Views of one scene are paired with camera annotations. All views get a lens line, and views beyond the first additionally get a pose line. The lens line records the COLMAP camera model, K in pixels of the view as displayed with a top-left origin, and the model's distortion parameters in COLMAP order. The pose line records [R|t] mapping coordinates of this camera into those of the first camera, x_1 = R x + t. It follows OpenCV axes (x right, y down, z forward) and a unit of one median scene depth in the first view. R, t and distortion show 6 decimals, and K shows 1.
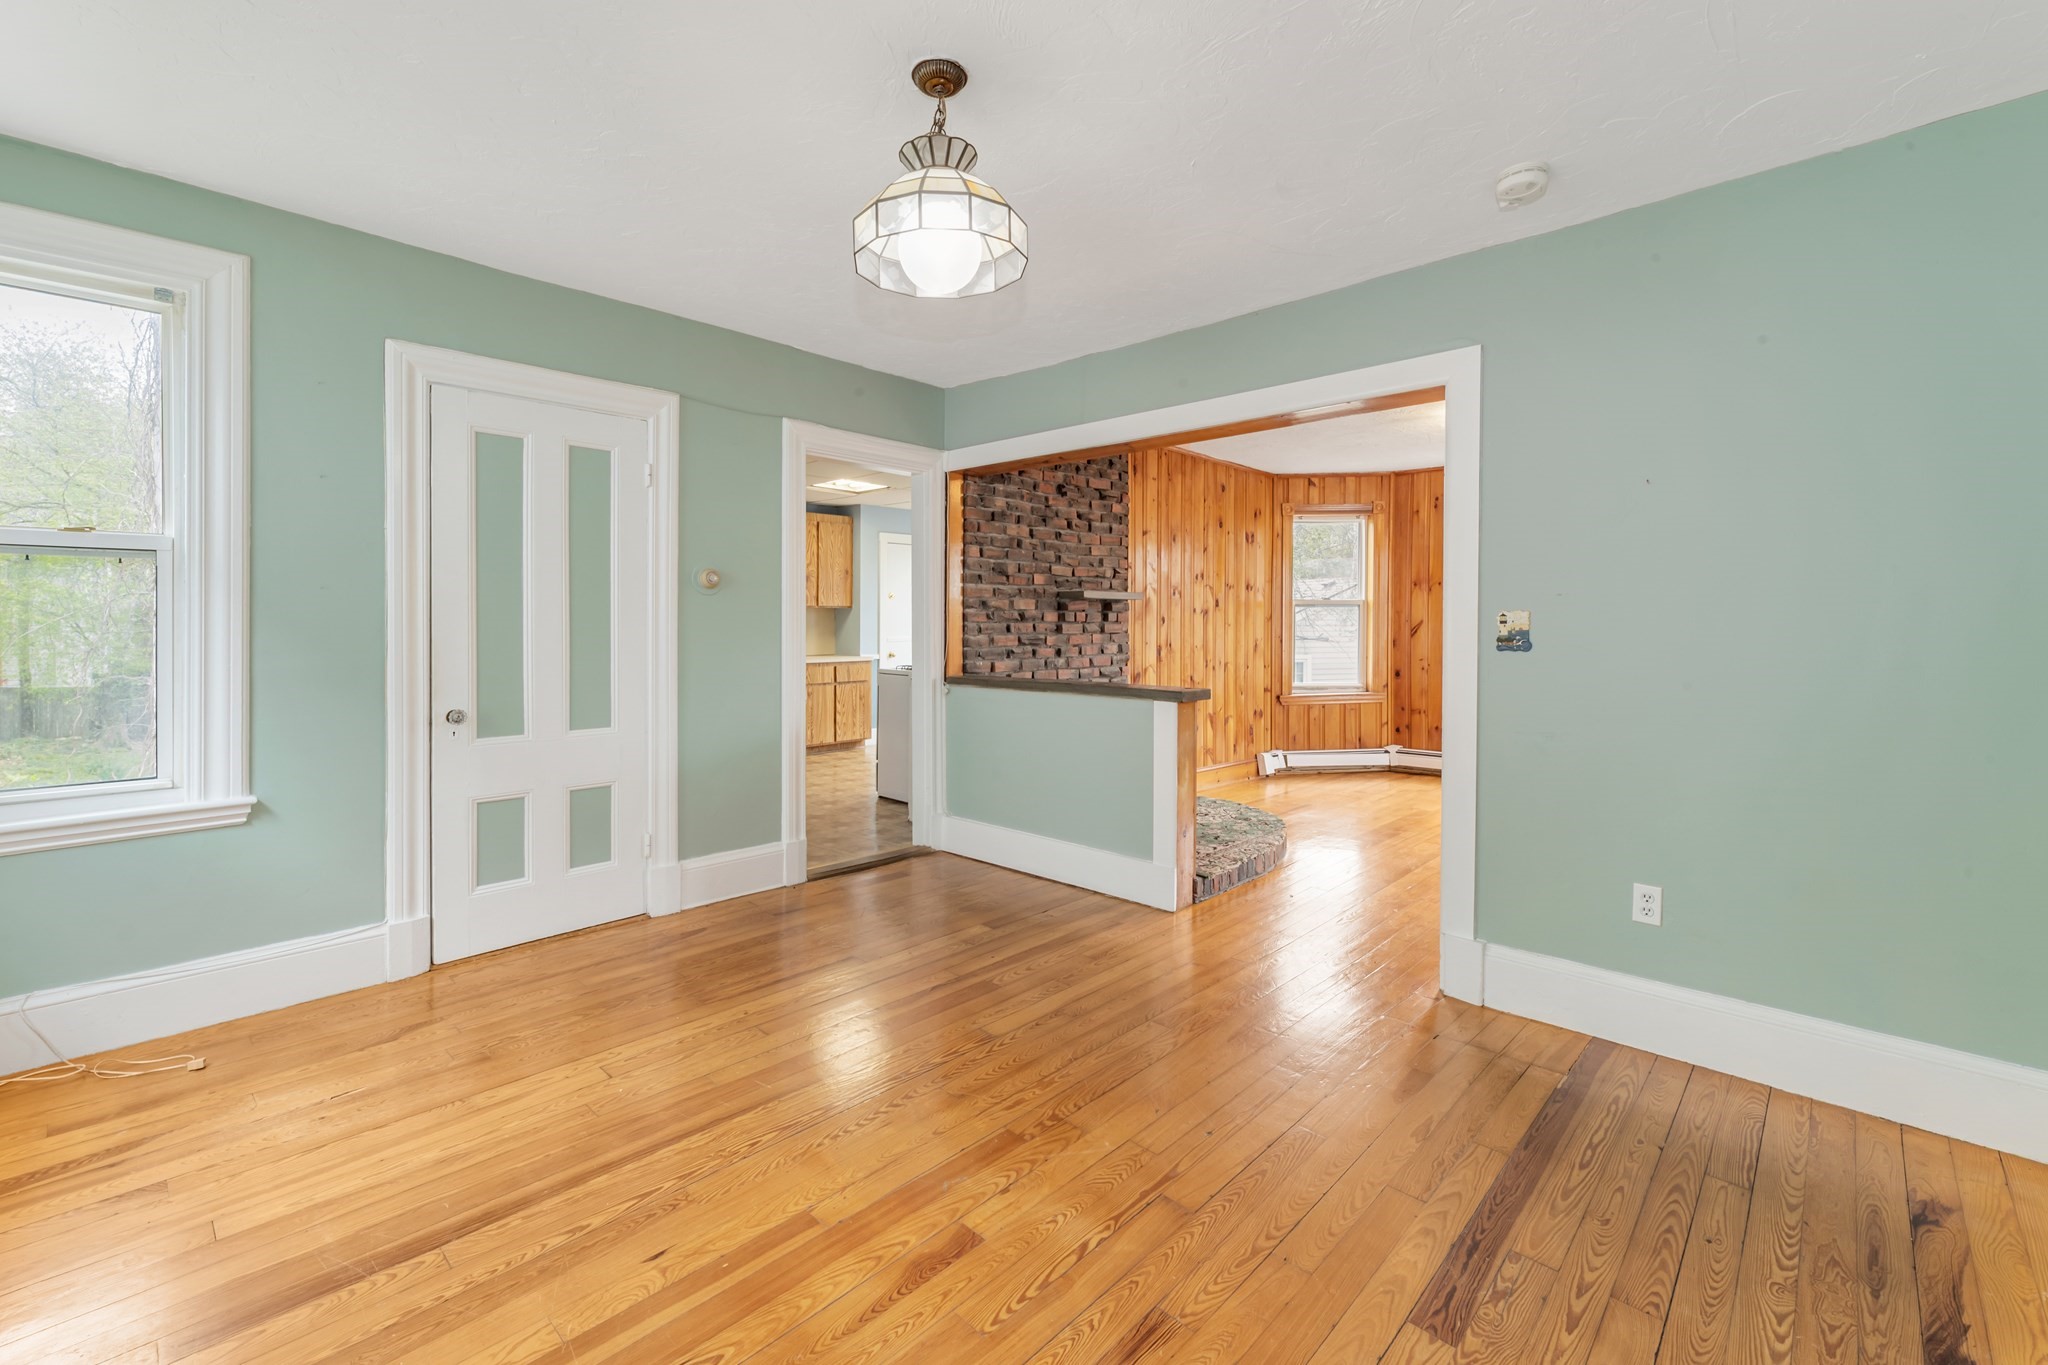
lens RADIAL K [[882.9, 0, 1019.4], [0, 882.9, 632.1], [0, 0, 1]] dist [0.000097, -0.000082]
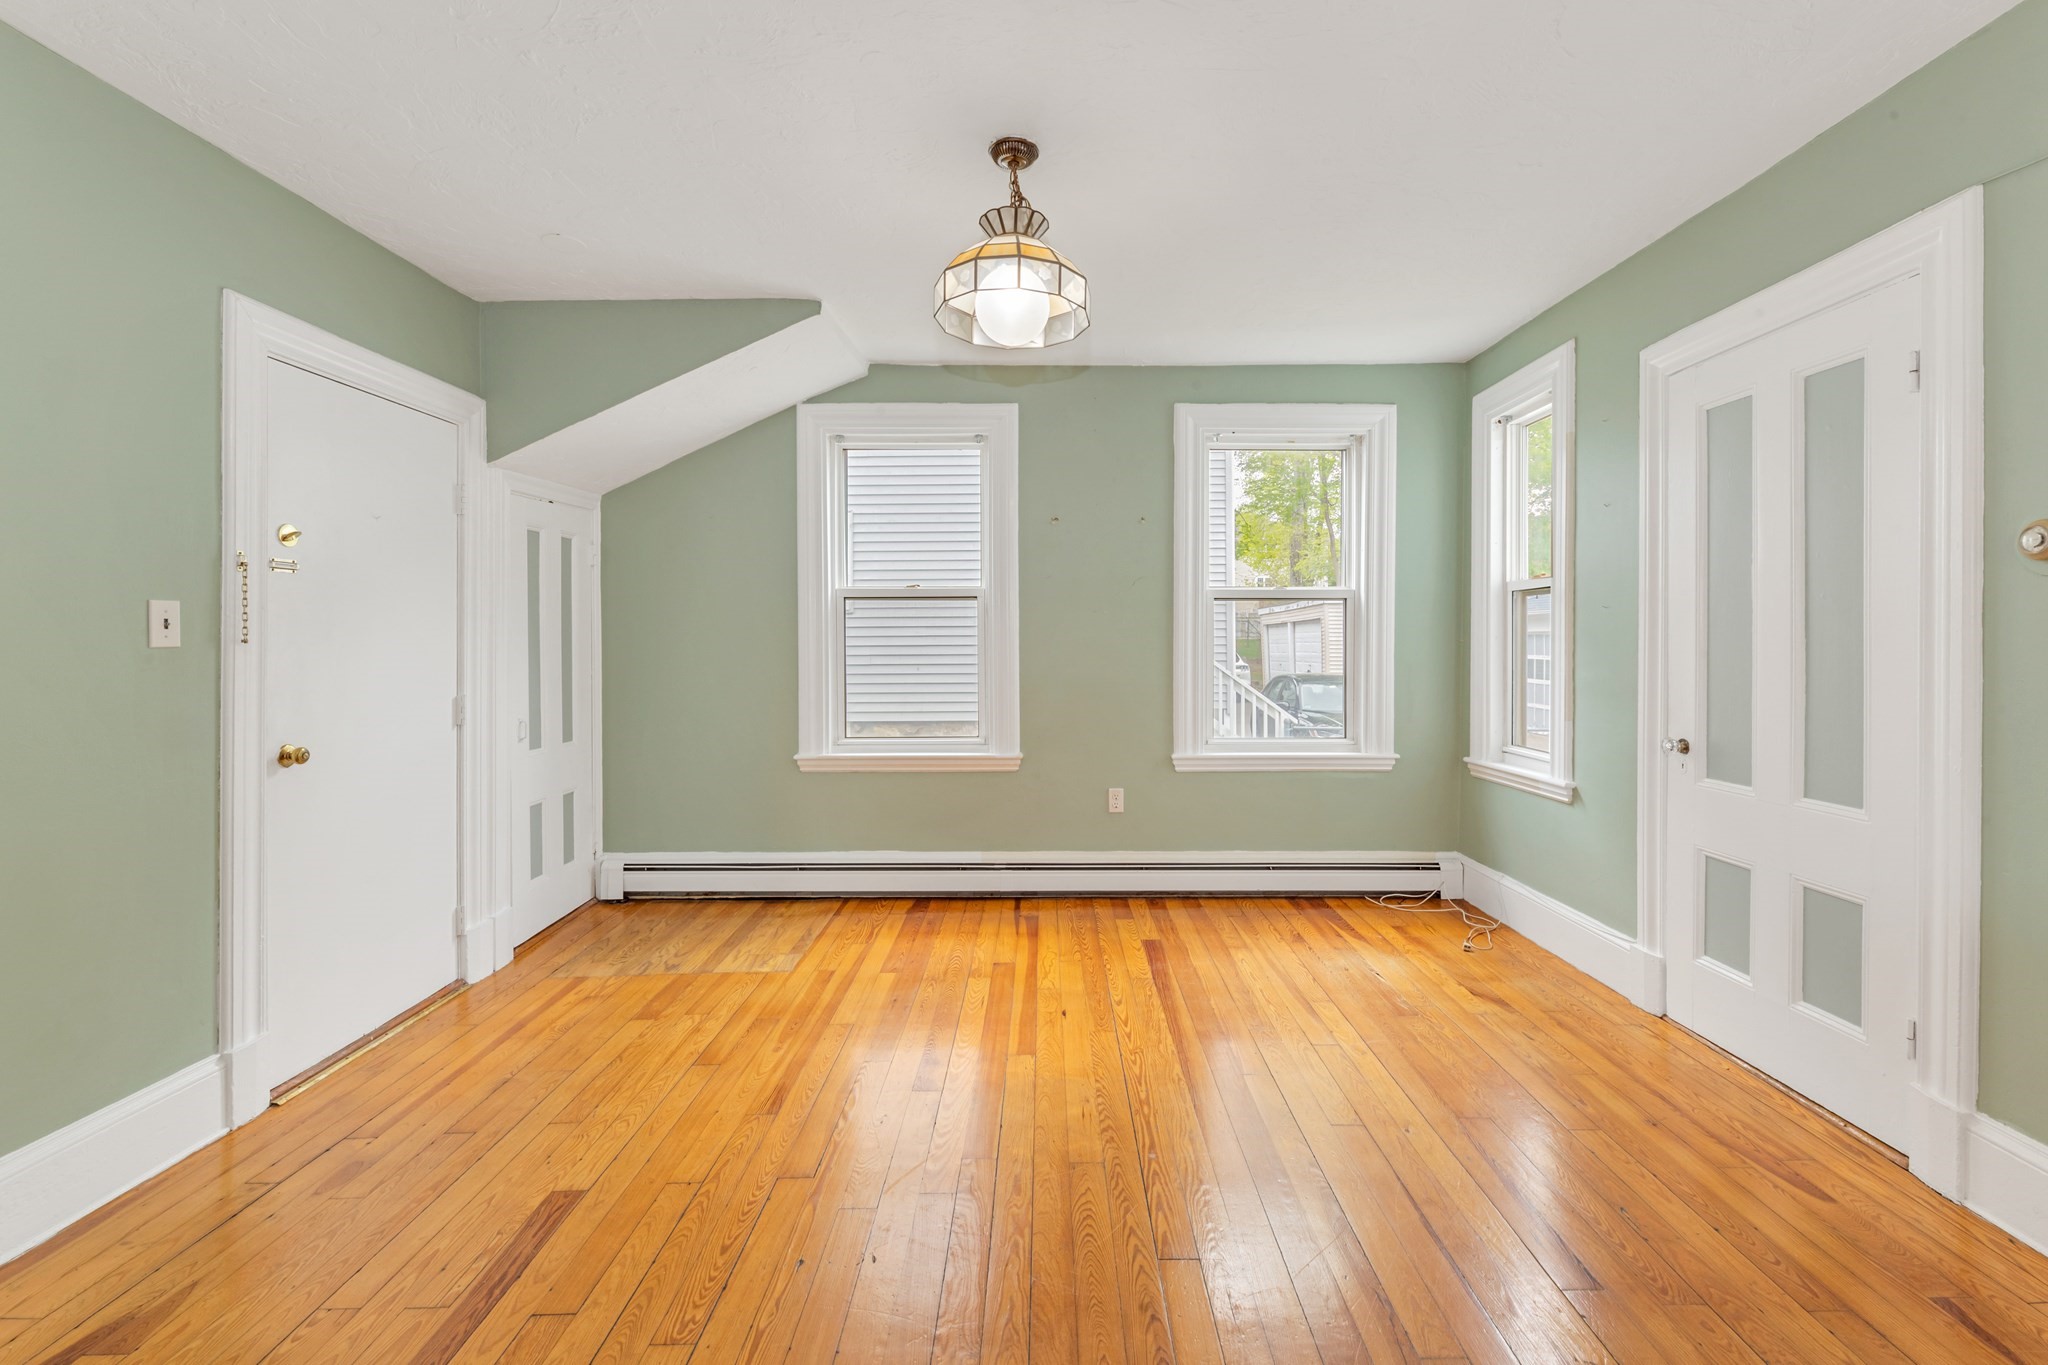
lens RADIAL K [[861.5, 0, 1034.4], [0, 861.5, 643.9], [0, 0, 1]] dist [-0.000239, -0.000496]
pose [[-0.735398, 0.003990, -0.677624, 0.418213], [-0.006965, 0.999885, 0.013446, -0.012370], [0.677599, 0.014608, -0.735286, 1.215986]]
